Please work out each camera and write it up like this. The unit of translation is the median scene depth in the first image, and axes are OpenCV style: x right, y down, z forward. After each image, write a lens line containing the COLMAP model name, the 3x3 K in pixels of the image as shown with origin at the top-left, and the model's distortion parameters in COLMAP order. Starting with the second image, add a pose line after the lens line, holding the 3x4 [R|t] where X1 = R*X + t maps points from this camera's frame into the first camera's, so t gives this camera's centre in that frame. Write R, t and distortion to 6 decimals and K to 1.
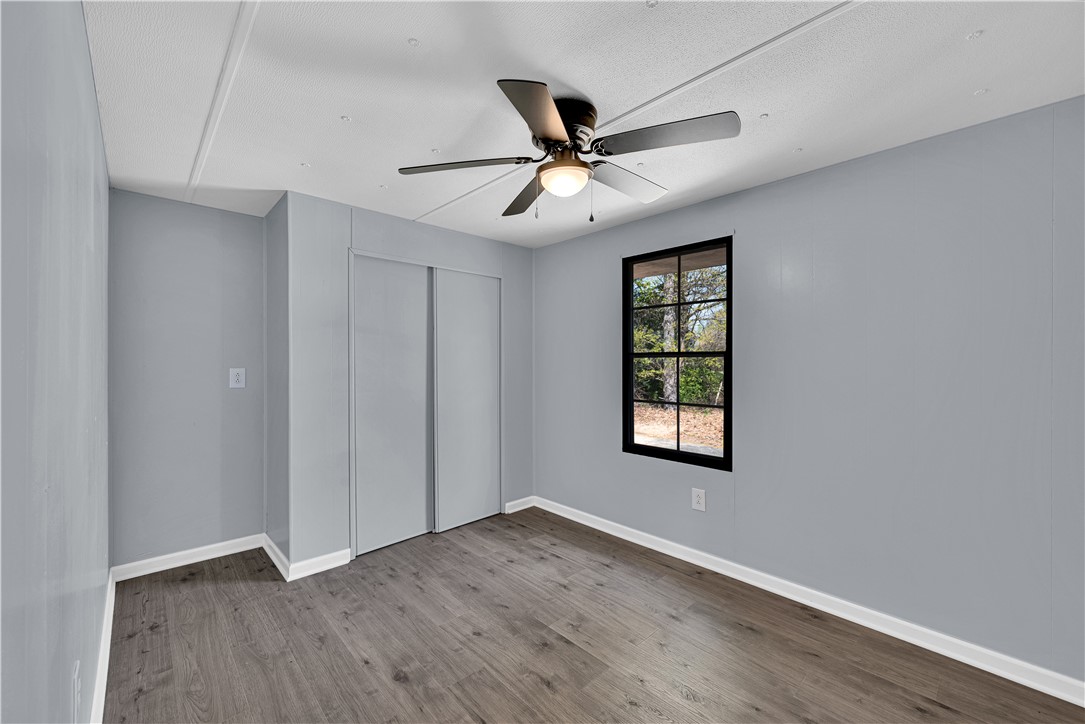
lens RADIAL K [[432.6, 0, 545.7], [0, 432.6, 364.6], [0, 0, 1]] dist [-0.000113, 0.000245]
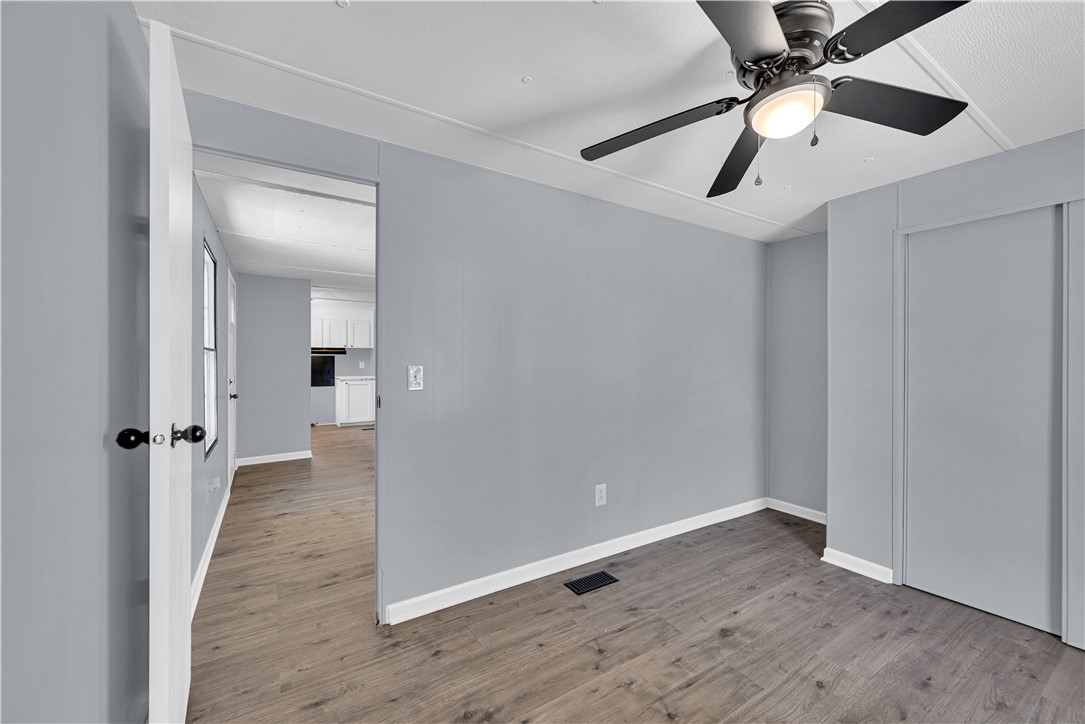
lens RADIAL K [[432.6, 0, 545.7], [0, 432.6, 364.6], [0, 0, 1]] dist [-0.000113, 0.000245]
pose [[-0.184404, 0.002531, -0.982847, 0.645254], [-0.013096, 0.999902, 0.005032, 0.012630], [0.982763, 0.013799, -0.184352, 0.543383]]
